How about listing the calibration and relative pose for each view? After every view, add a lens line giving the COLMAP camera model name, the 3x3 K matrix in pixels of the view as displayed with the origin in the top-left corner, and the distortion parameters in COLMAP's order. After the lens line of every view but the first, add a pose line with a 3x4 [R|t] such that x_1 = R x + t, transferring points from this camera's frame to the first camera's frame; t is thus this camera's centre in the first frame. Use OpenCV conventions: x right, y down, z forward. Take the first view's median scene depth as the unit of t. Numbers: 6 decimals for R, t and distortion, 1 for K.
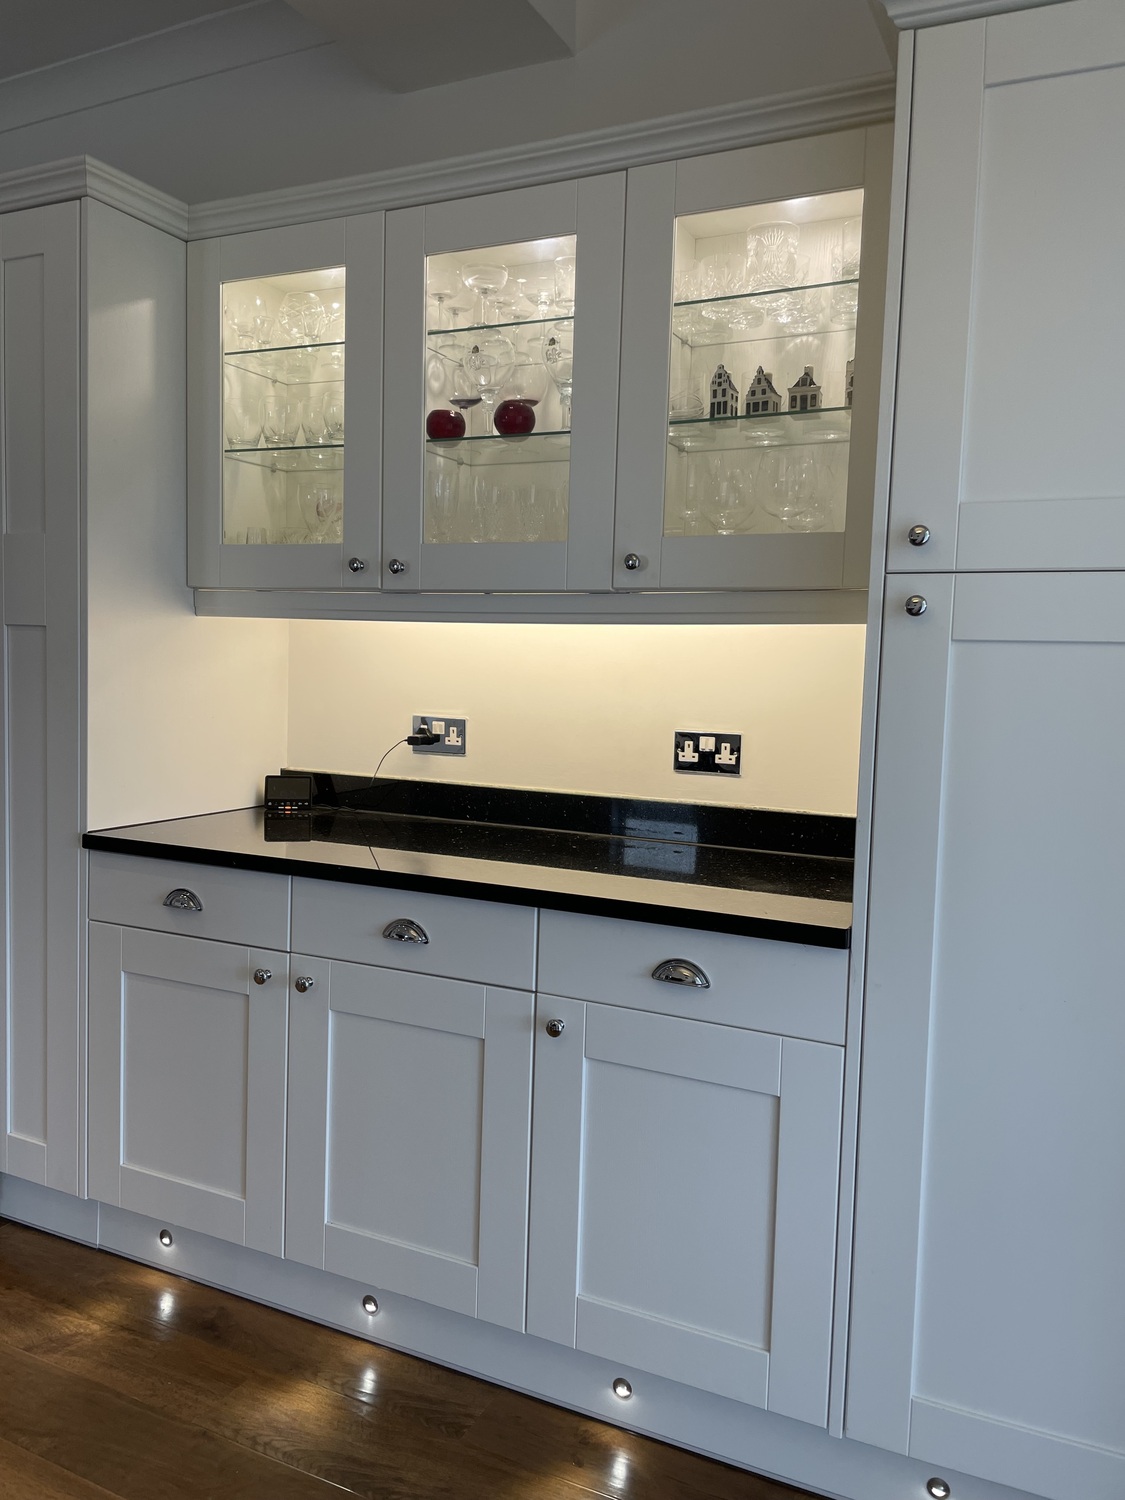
lens RADIAL K [[1141.9, 0, 561.5], [0, 1141.9, 743.9], [0, 0, 1]] dist [0.082636, -0.115330]
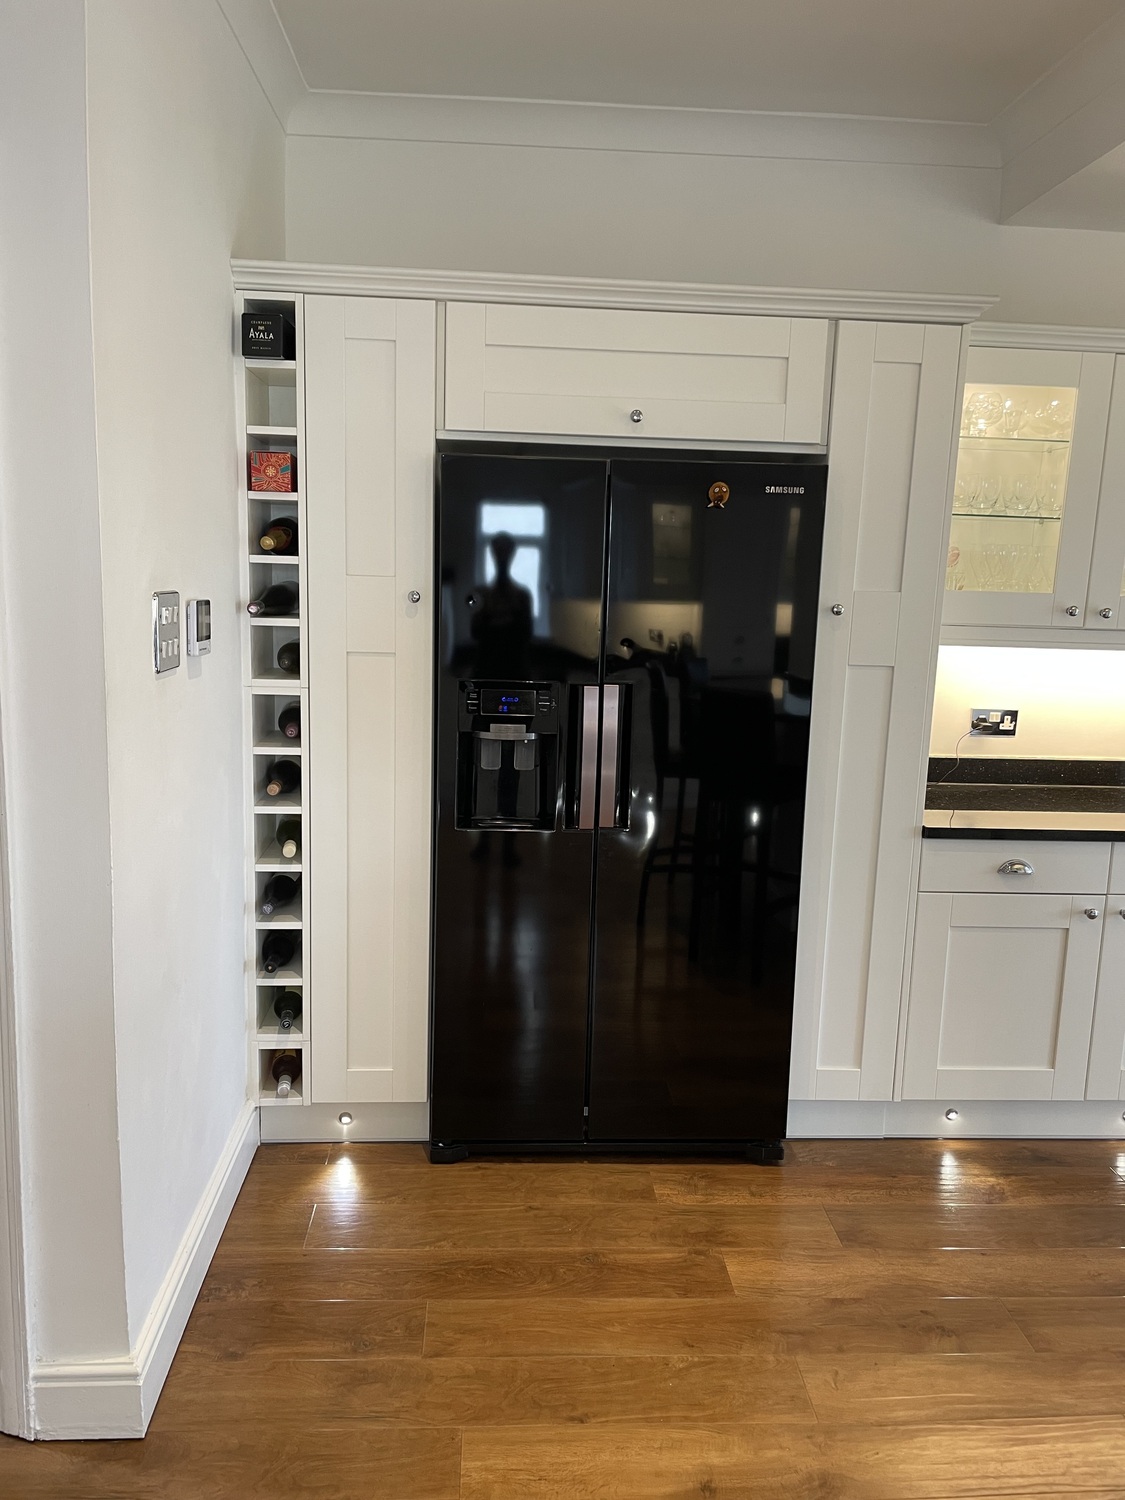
lens RADIAL K [[1141.9, 0, 561.5], [0, 1141.9, 743.9], [0, 0, 1]] dist [0.082636, -0.115330]
pose [[0.871020, -0.076242, 0.485295, -1.392538], [0.025853, 0.993628, 0.109702, -0.165623], [-0.490566, -0.083007, 0.867441, 0.093100]]
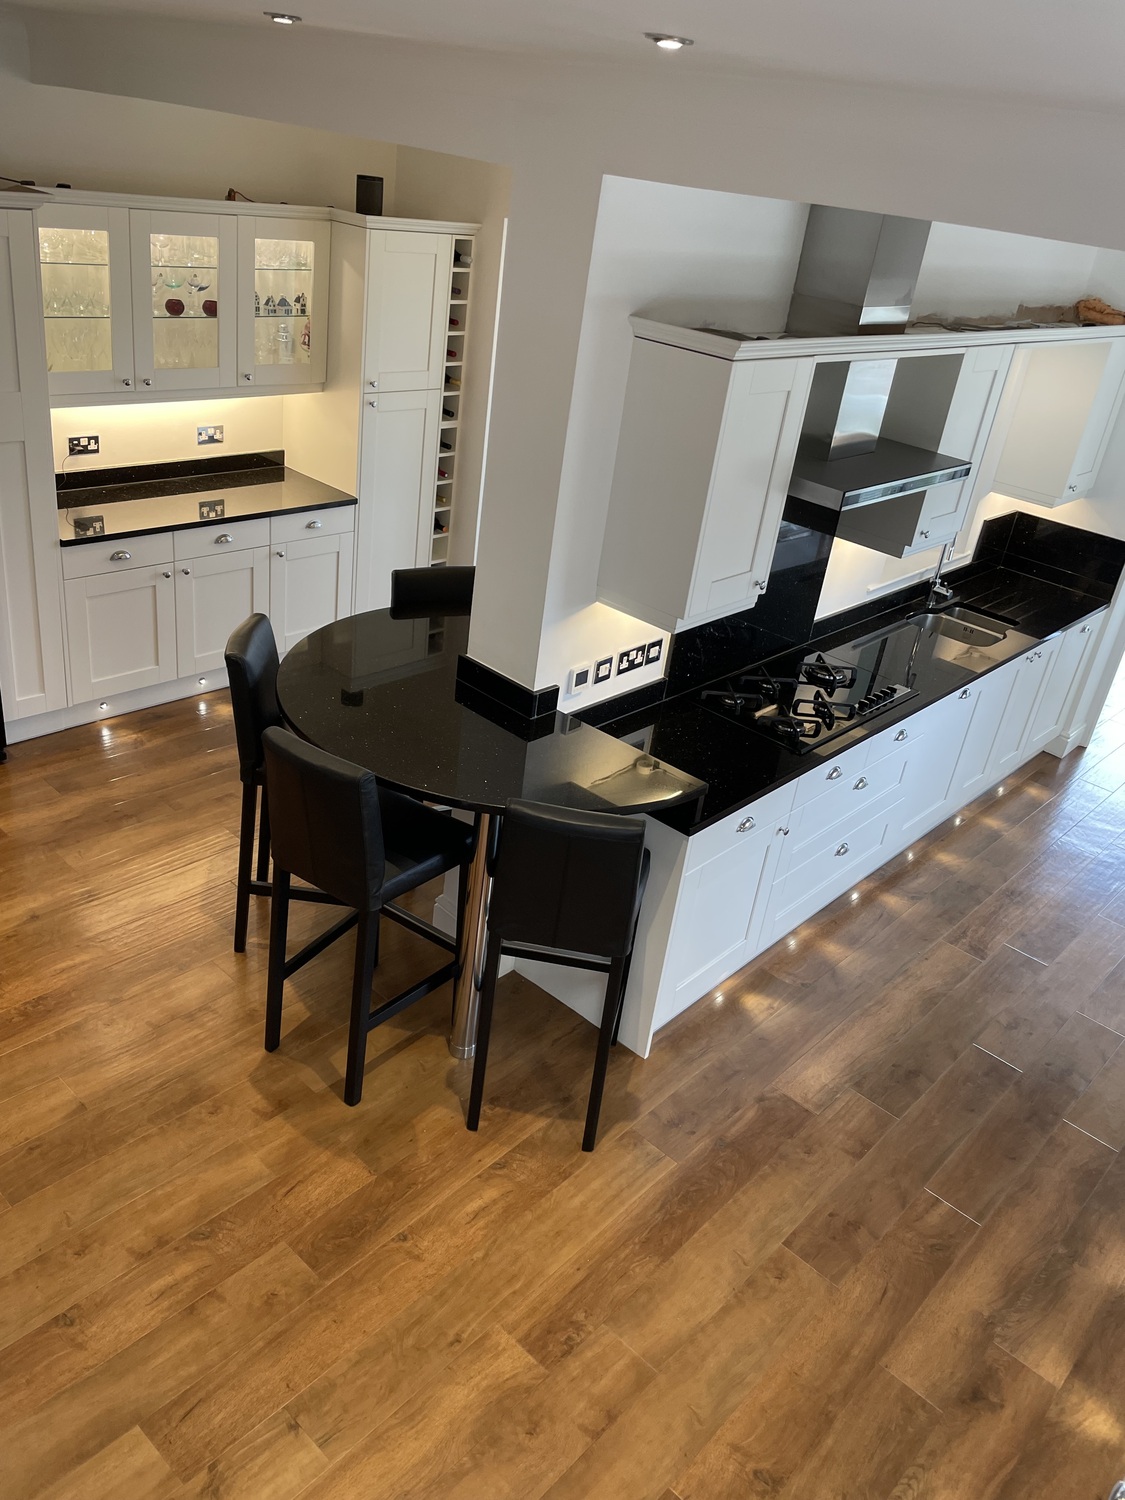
lens RADIAL K [[1143.6, 0, 569.3], [0, 1143.6, 742.3], [0, 0, 1]] dist [0.083362, -0.116952]
pose [[0.276980, -0.433164, 0.857701, -2.082895], [-0.054678, 0.884073, 0.464140, -0.606583], [-0.959319, -0.175455, 0.221186, -0.373952]]
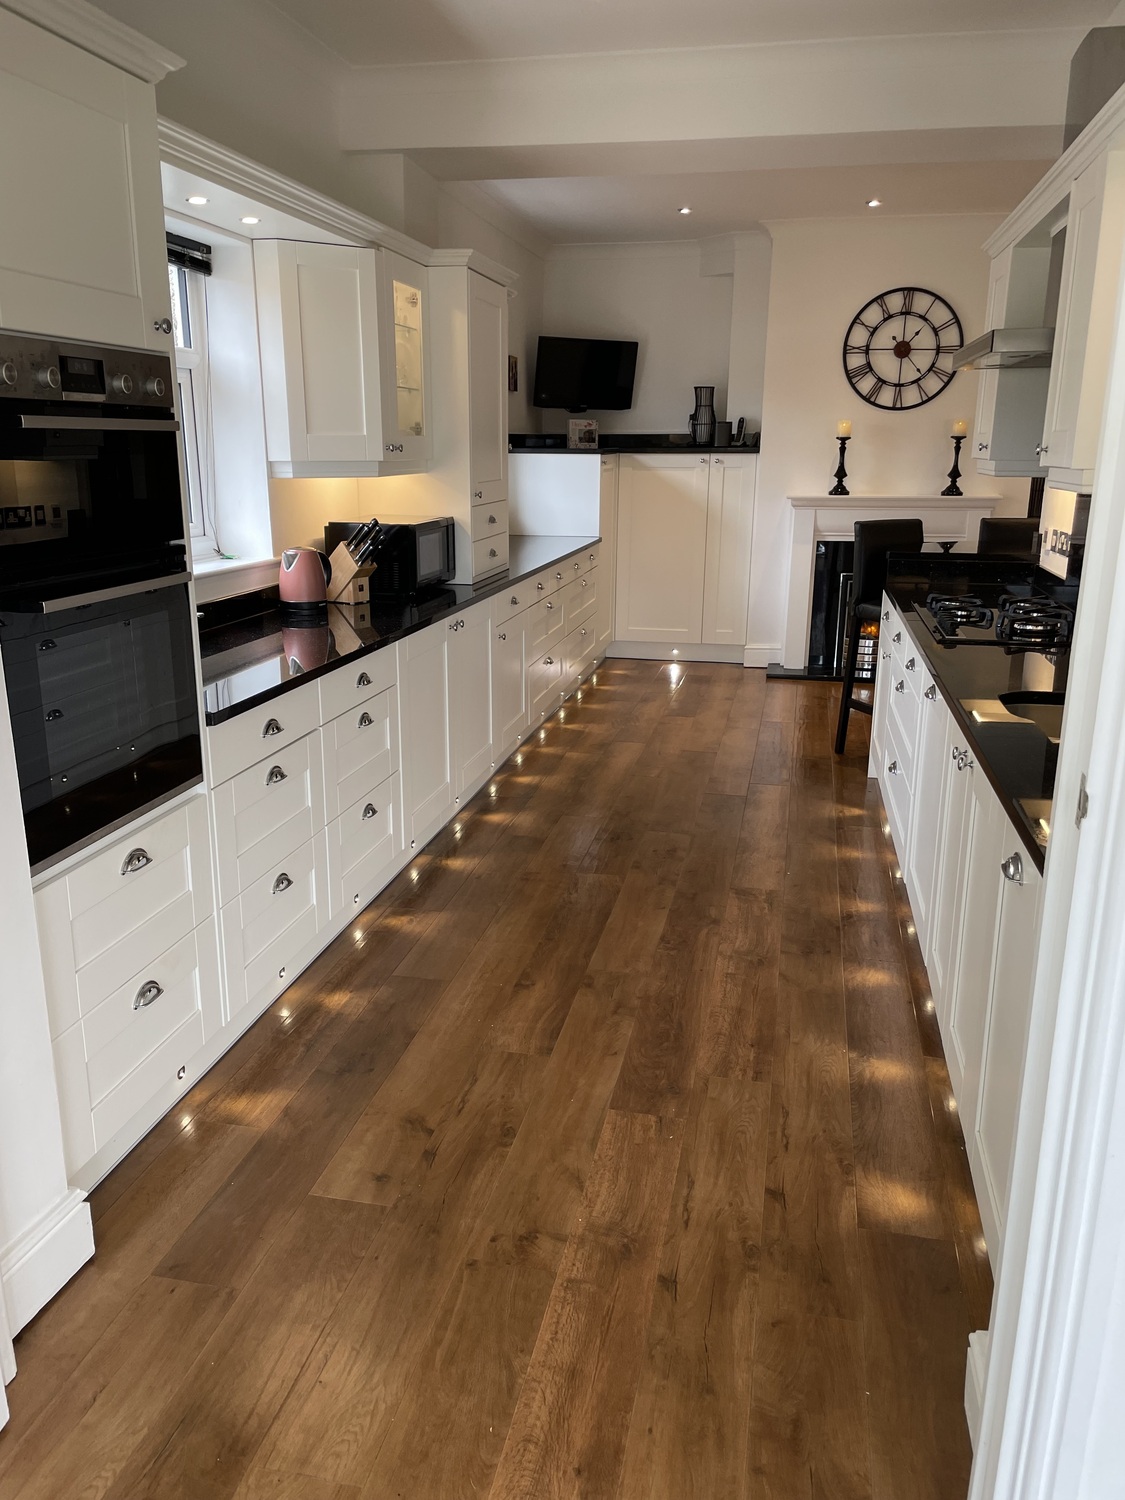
lens RADIAL K [[1133.8, 0, 562.5], [0, 1133.8, 750.0], [0, 0, 1]] dist [0.108952, -0.122424]
pose [[0.246083, 0.226939, -0.942307, 1.120521], [-0.067034, 0.973860, 0.217032, 0.039388], [0.966928, 0.009759, 0.254863, -1.358051]]
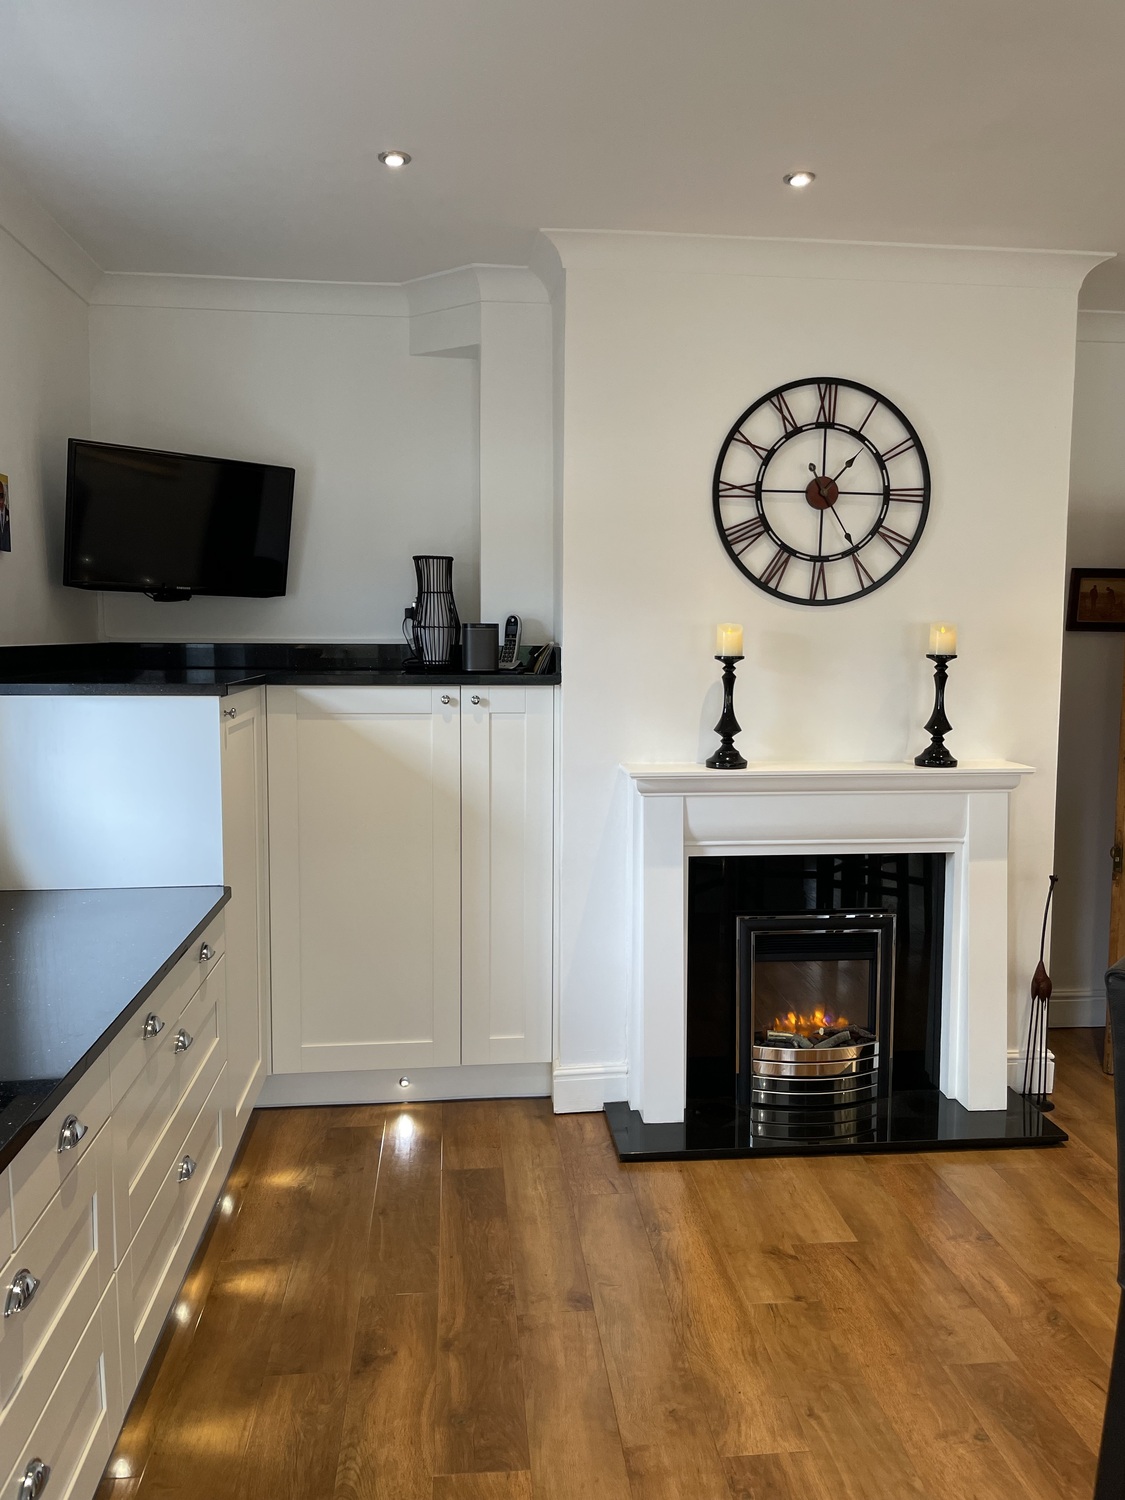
lens RADIAL K [[1141.9, 0, 561.5], [0, 1141.9, 743.9], [0, 0, 1]] dist [0.082636, -0.115330]
pose [[0.521278, 0.058404, -0.851386, -0.630432], [-0.048253, 0.998076, 0.038923, -0.094364], [0.852022, 0.020792, 0.523093, -0.829641]]
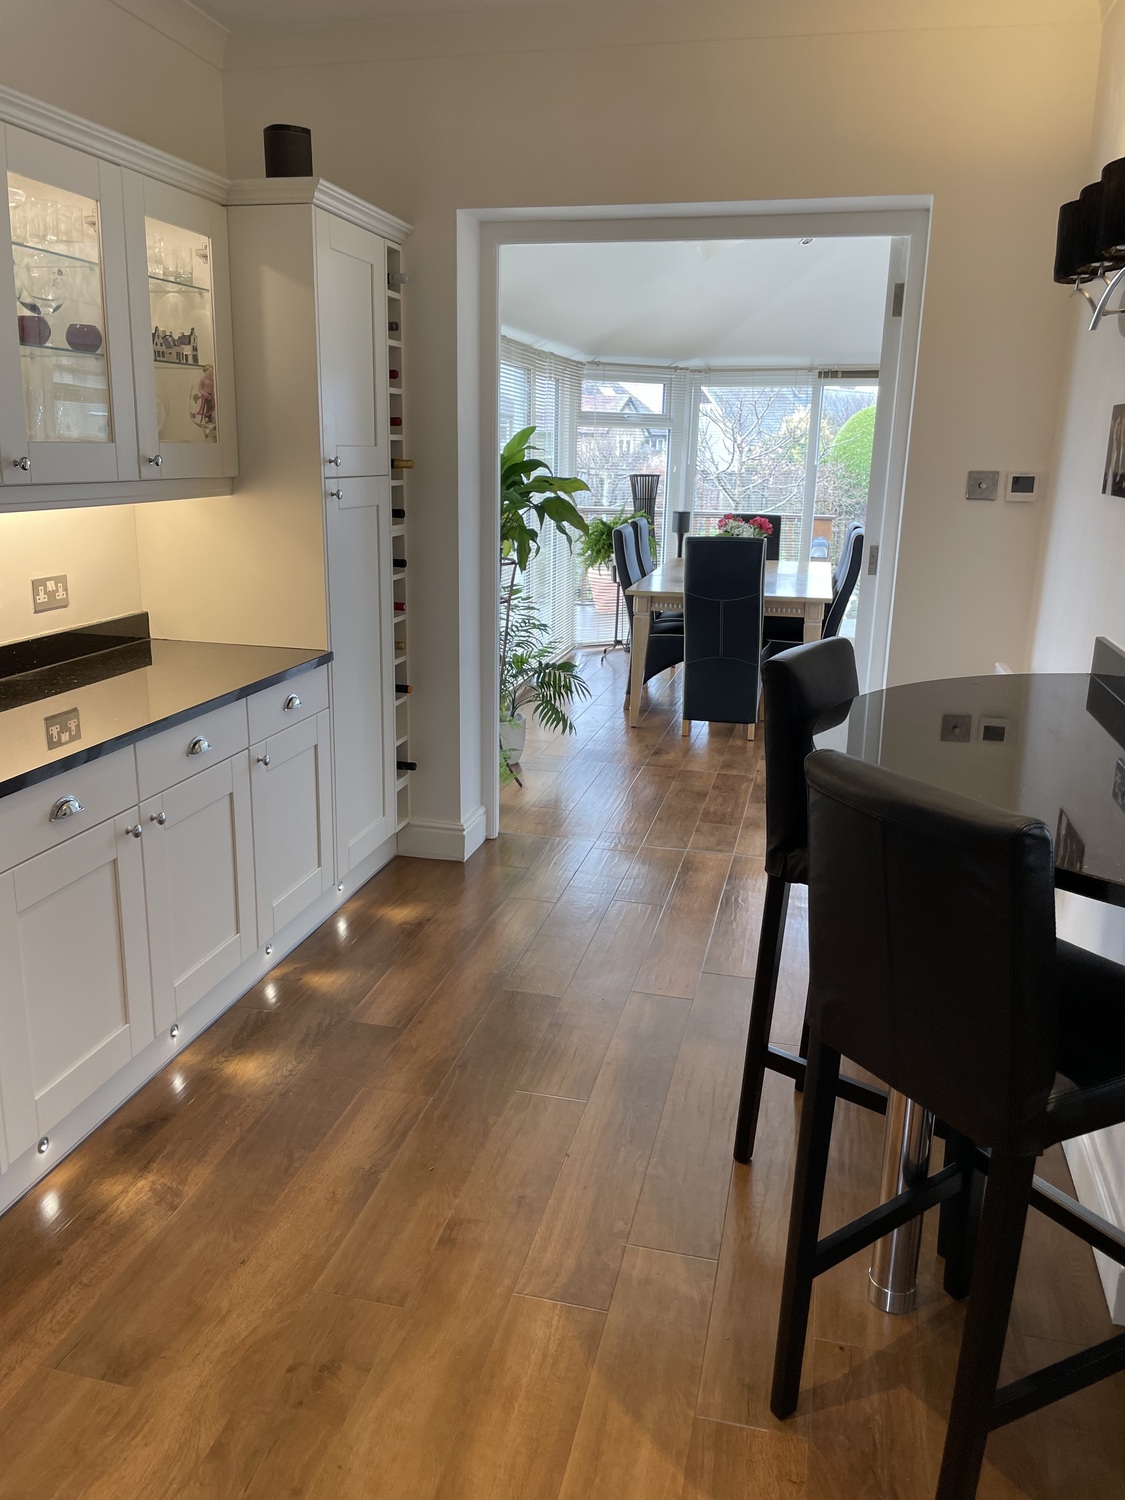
lens RADIAL K [[1141.9, 0, 561.5], [0, 1141.9, 743.9], [0, 0, 1]] dist [0.082636, -0.115330]
pose [[-0.214855, -0.277003, 0.936540, -1.332719], [0.043089, 0.955312, 0.292440, -0.195981], [-0.975695, 0.103186, -0.193318, 0.732724]]
